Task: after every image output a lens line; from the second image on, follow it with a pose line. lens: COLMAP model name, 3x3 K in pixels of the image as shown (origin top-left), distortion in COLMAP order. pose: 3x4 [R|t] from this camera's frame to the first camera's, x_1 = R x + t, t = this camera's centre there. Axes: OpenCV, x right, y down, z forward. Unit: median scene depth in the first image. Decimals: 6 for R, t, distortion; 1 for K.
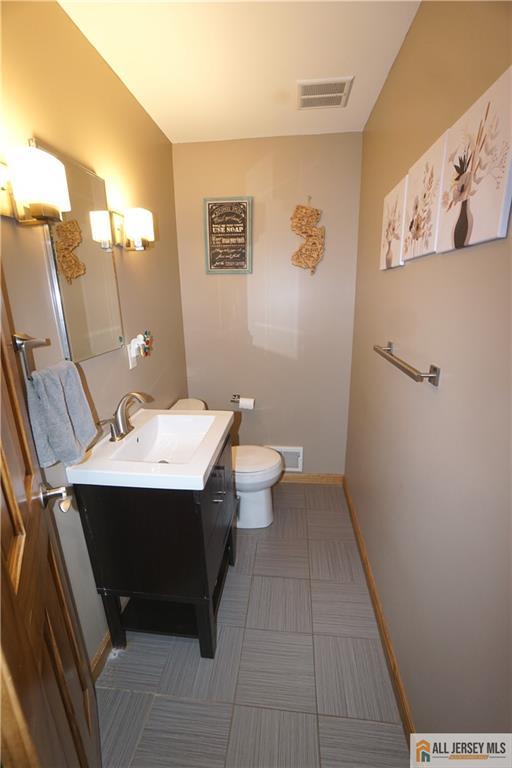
lens RADIAL K [[338.4, 0, 256.9], [0, 338.4, 396.0], [0, 0, 1]] dist [-0.061198, 0.021379]
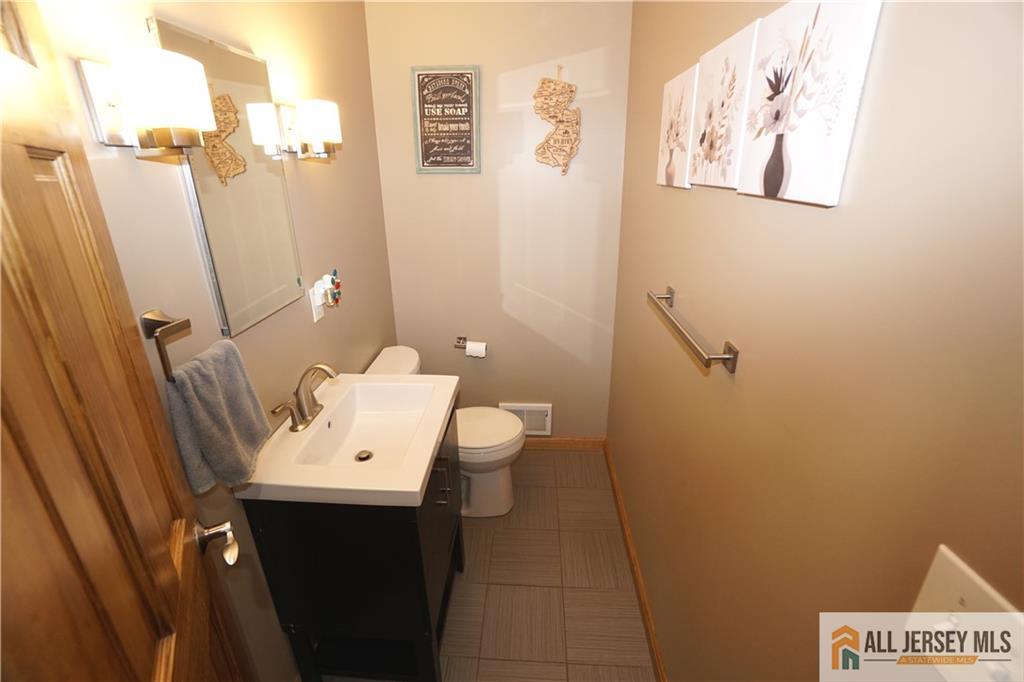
lens RADIAL K [[451.2, 0, 507.2], [0, 451.2, 336.9], [0, 0, 1]] dist [-0.061198, 0.021379]
pose [[0.999117, -0.014081, 0.039585, -0.001081], [0.011529, 0.997885, 0.063974, -0.109331], [-0.040402, -0.063461, 0.997166, 0.021478]]
